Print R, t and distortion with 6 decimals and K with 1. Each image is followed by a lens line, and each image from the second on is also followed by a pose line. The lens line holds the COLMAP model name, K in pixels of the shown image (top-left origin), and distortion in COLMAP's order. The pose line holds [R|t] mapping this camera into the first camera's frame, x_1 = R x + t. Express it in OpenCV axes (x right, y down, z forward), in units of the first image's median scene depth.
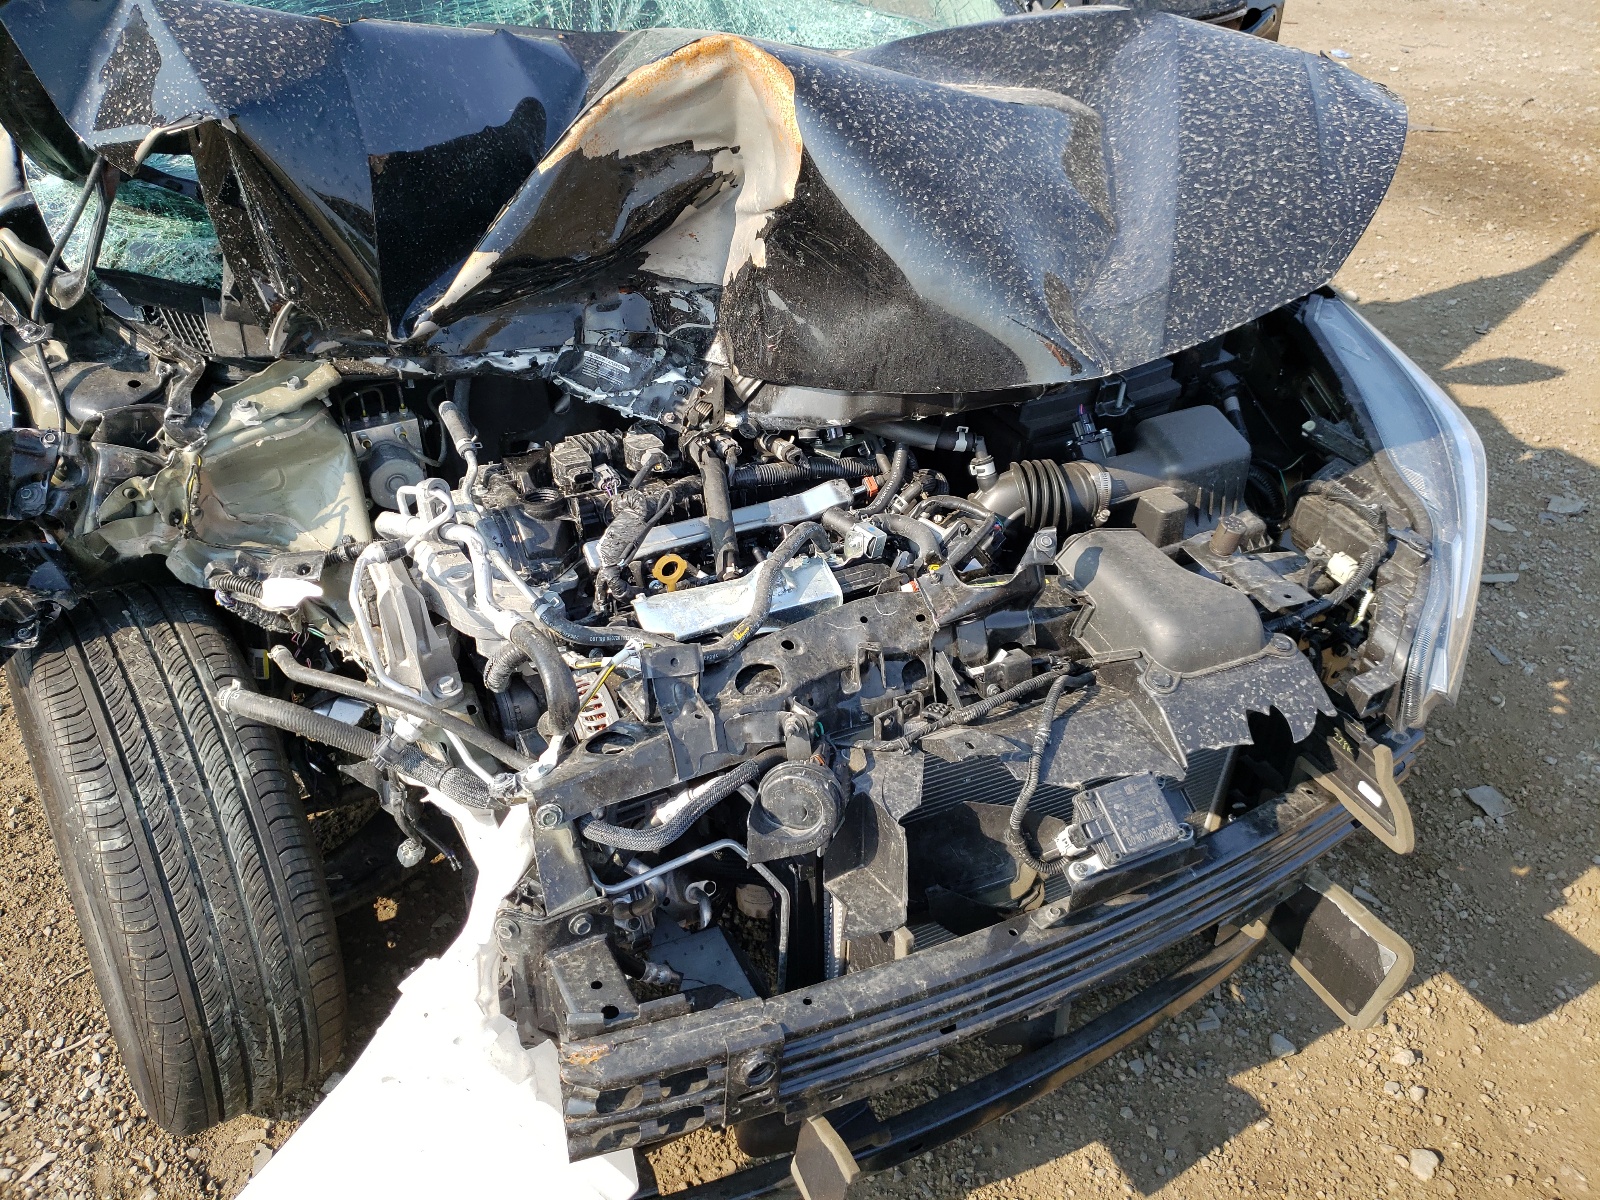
lens RADIAL K [[1219.0, 0, 866.6], [0, 1219.0, 605.6], [0, 0, 1]] dist [0.055338, -0.102899]
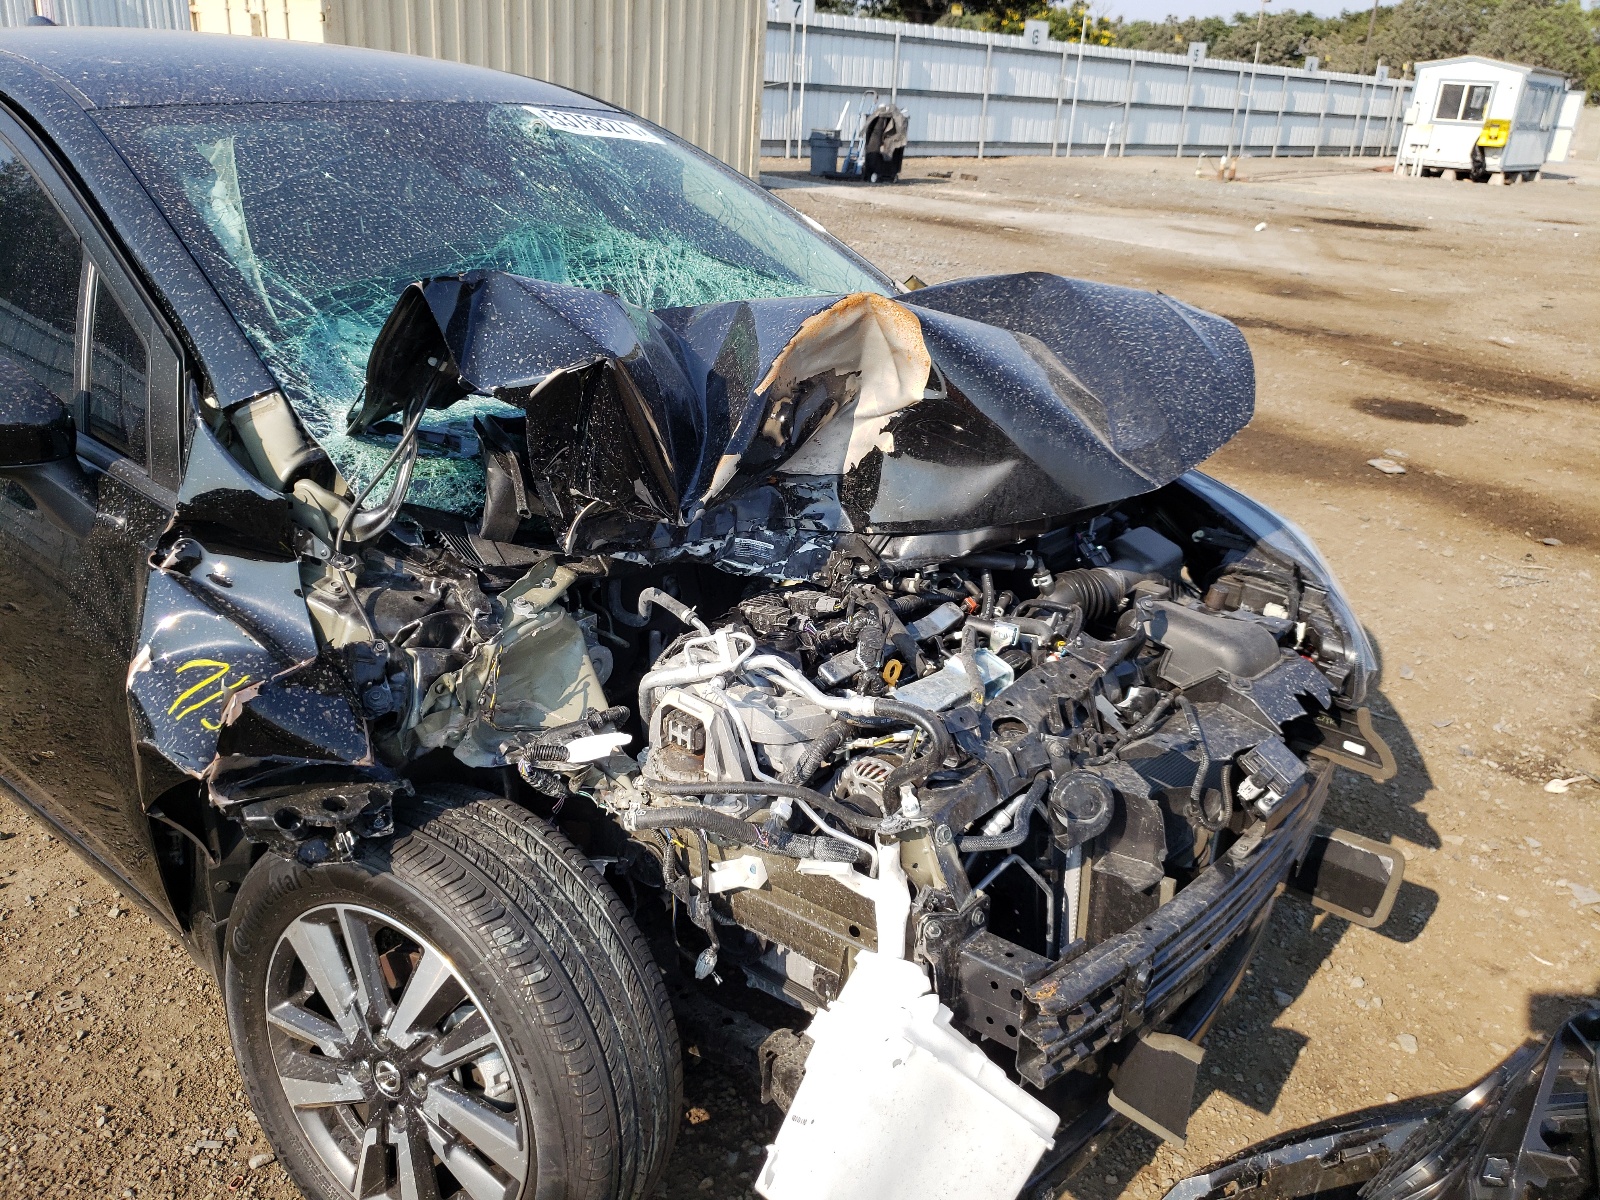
lens RADIAL K [[1219.0, 0, 866.6], [0, 1219.0, 605.6], [0, 0, 1]] dist [0.055338, -0.102899]
pose [[0.919591, -0.144299, 0.365417, -0.632083], [0.221743, 0.958431, -0.179554, 0.124780], [-0.324318, 0.246145, 0.913362, -0.185426]]
